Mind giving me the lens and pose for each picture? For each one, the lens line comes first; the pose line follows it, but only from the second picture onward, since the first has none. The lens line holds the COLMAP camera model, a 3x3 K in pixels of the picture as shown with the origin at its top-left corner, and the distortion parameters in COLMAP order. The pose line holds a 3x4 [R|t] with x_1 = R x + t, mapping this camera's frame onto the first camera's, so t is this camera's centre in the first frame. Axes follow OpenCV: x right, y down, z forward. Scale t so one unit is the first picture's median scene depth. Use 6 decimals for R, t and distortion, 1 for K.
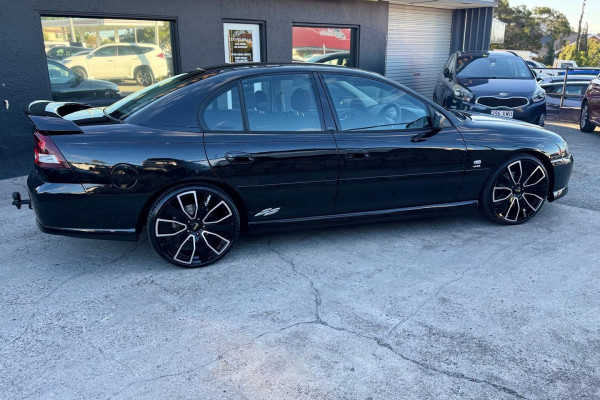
lens RADIAL K [[466.3, 0, 304.8], [0, 466.3, 201.8], [0, 0, 1]] dist [0.049600, -0.086194]
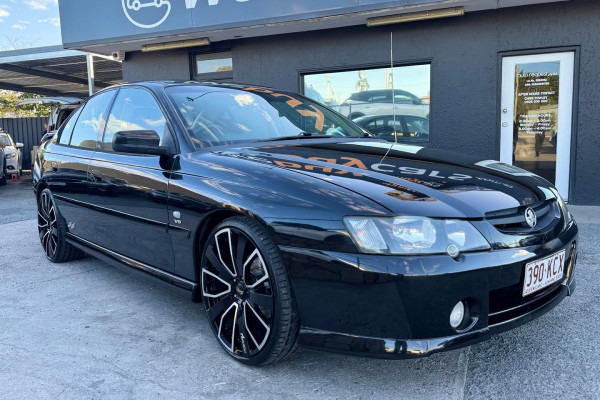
lens RADIAL K [[466.3, 0, 304.8], [0, 466.3, 201.8], [0, 0, 1]] dist [0.049600, -0.086194]
pose [[0.419889, 0.095554, -0.902531, 0.942195], [-0.220685, 0.975345, 0.000593, -0.134612], [0.880336, 0.198926, 0.430624, 0.849857]]
